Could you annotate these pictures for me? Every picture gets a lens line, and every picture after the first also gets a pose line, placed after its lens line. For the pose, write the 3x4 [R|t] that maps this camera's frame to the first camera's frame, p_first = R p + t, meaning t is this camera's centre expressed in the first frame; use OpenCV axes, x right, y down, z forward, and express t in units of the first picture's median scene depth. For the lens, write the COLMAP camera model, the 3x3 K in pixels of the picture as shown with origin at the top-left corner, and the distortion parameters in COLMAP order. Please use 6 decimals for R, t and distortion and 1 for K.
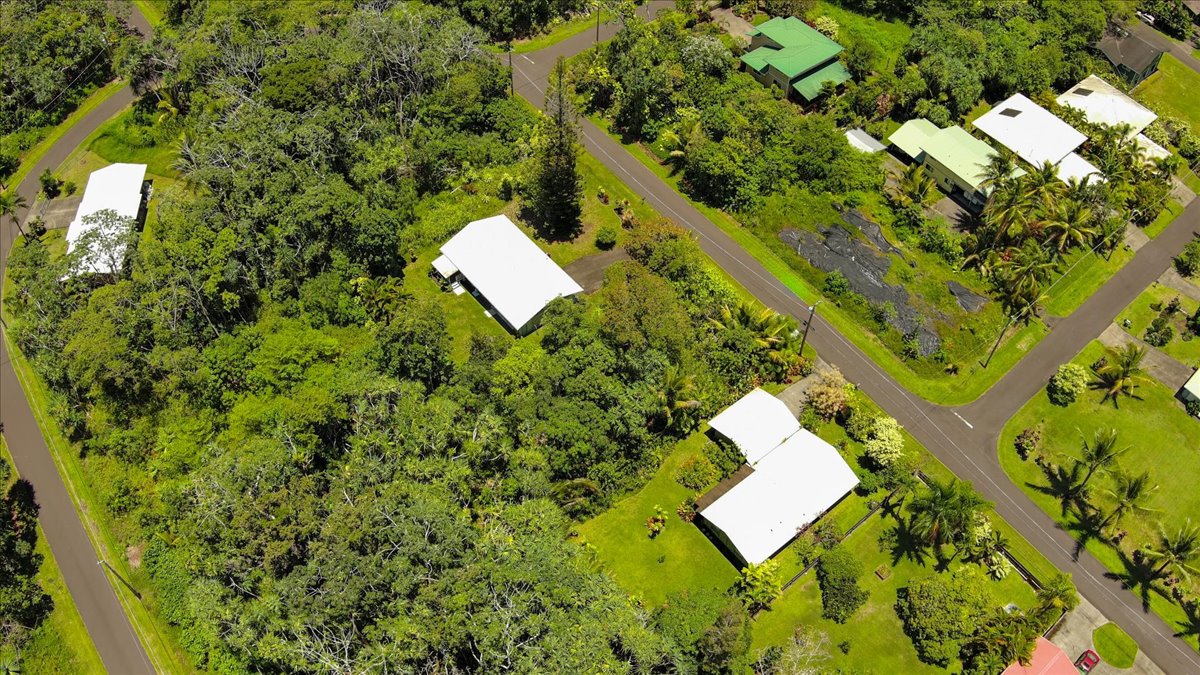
lens RADIAL K [[966.9, 0, 614.1], [0, 966.9, 338.2], [0, 0, 1]] dist [-0.225238, 0.012951]
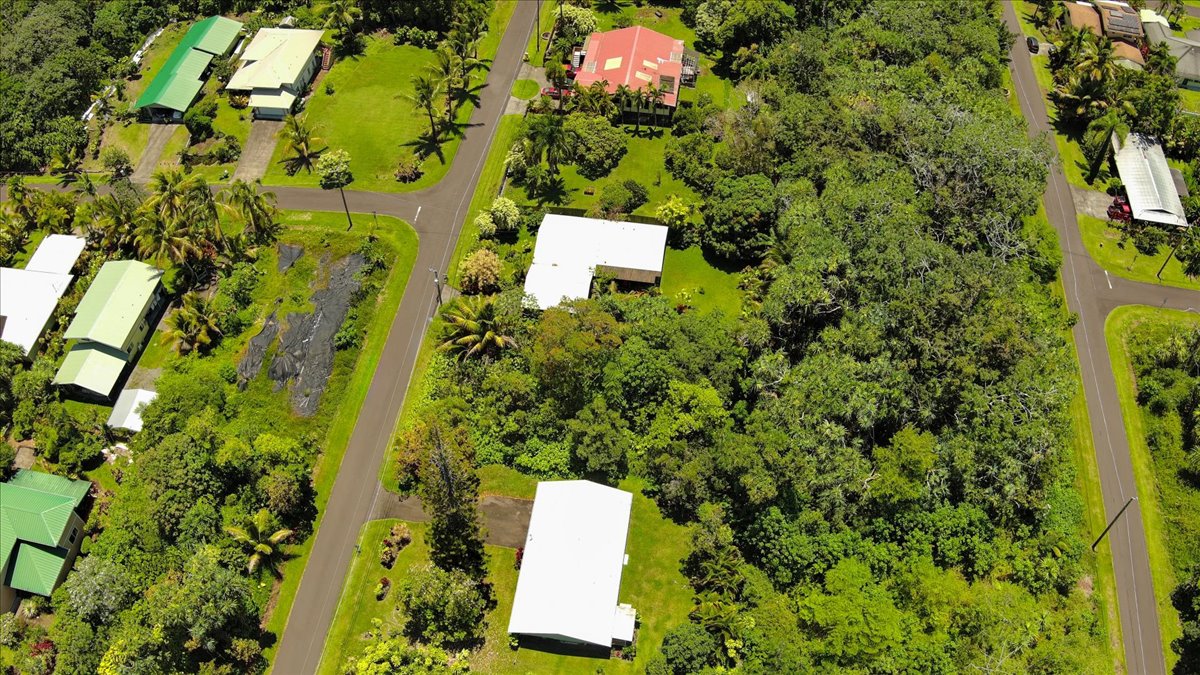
lens RADIAL K [[966.9, 0, 614.1], [0, 966.9, 338.2], [0, 0, 1]] dist [-0.225238, 0.012951]
pose [[-0.678376, -0.591654, 0.435604, -0.366998], [0.567690, -0.045724, 0.821972, -0.700460], [-0.466405, 0.804894, 0.366895, 0.543067]]
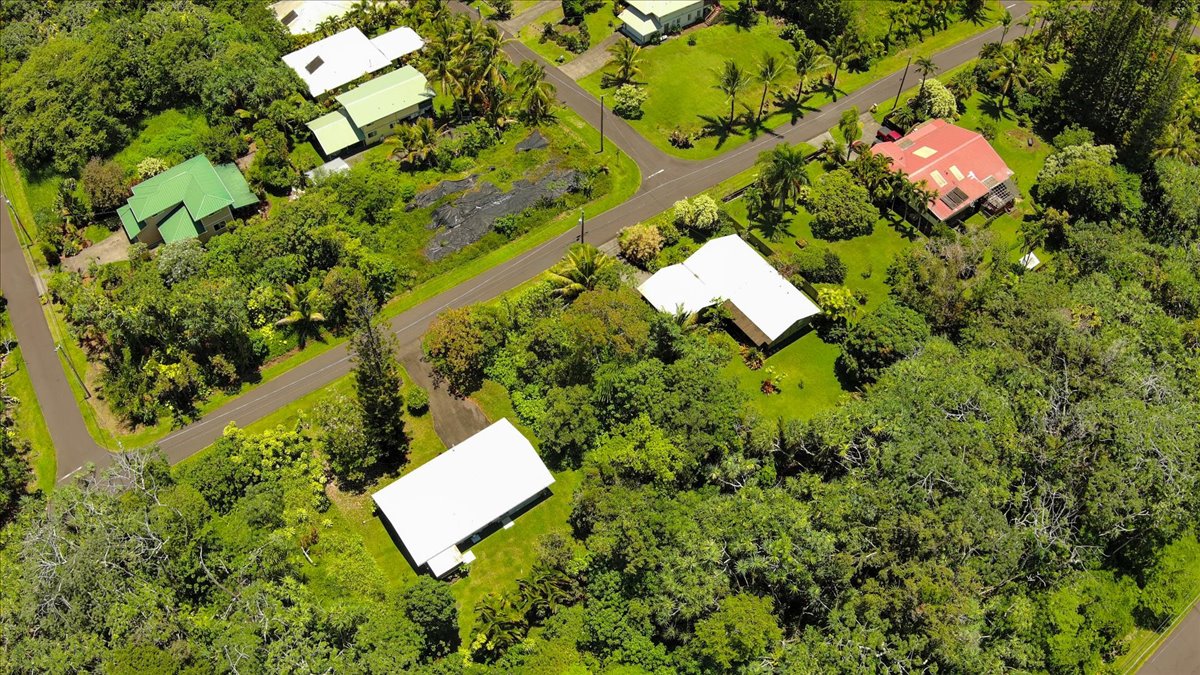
lens RADIAL K [[966.9, 0, 614.1], [0, 966.9, 338.2], [0, 0, 1]] dist [-0.225238, 0.012951]
pose [[0.053601, -0.793257, 0.606523, -0.504171], [0.784997, 0.408884, 0.465397, -0.410761], [-0.617177, 0.451173, 0.644620, 0.316401]]
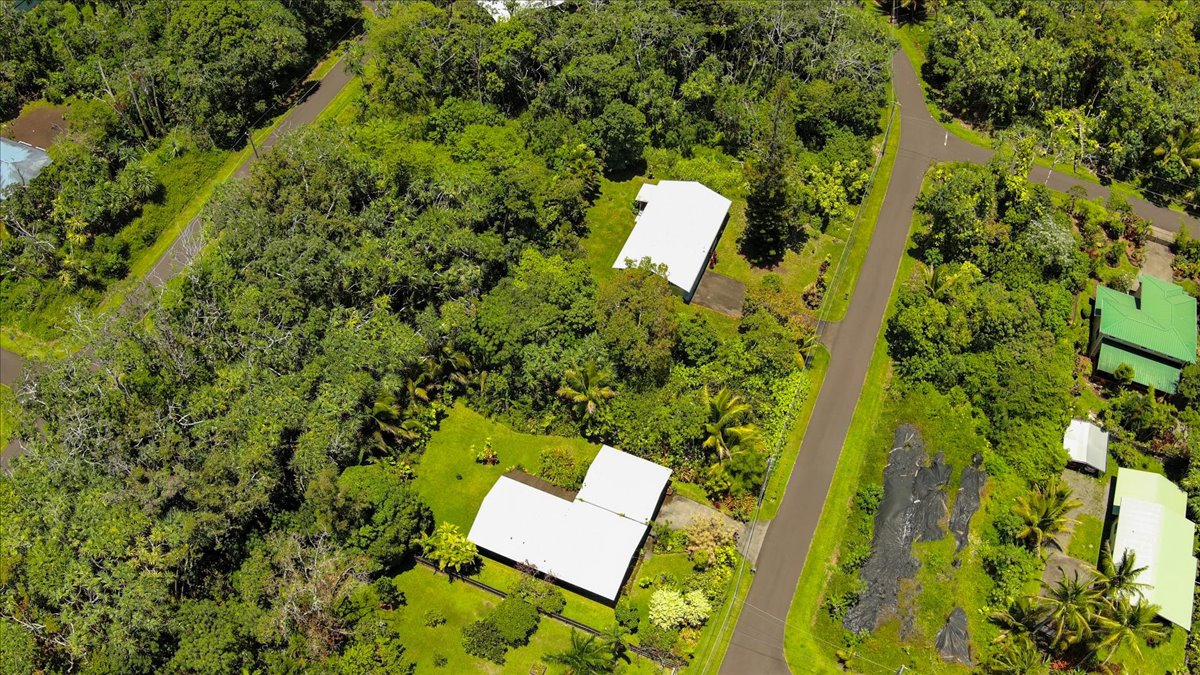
lens RADIAL K [[966.9, 0, 614.1], [0, 966.9, 338.2], [0, 0, 1]] dist [-0.225238, 0.012951]
pose [[0.473827, 0.694974, -0.540831, 0.492203], [-0.697622, 0.671029, 0.251086, -0.209611], [0.537411, 0.258324, 0.802781, 0.174689]]
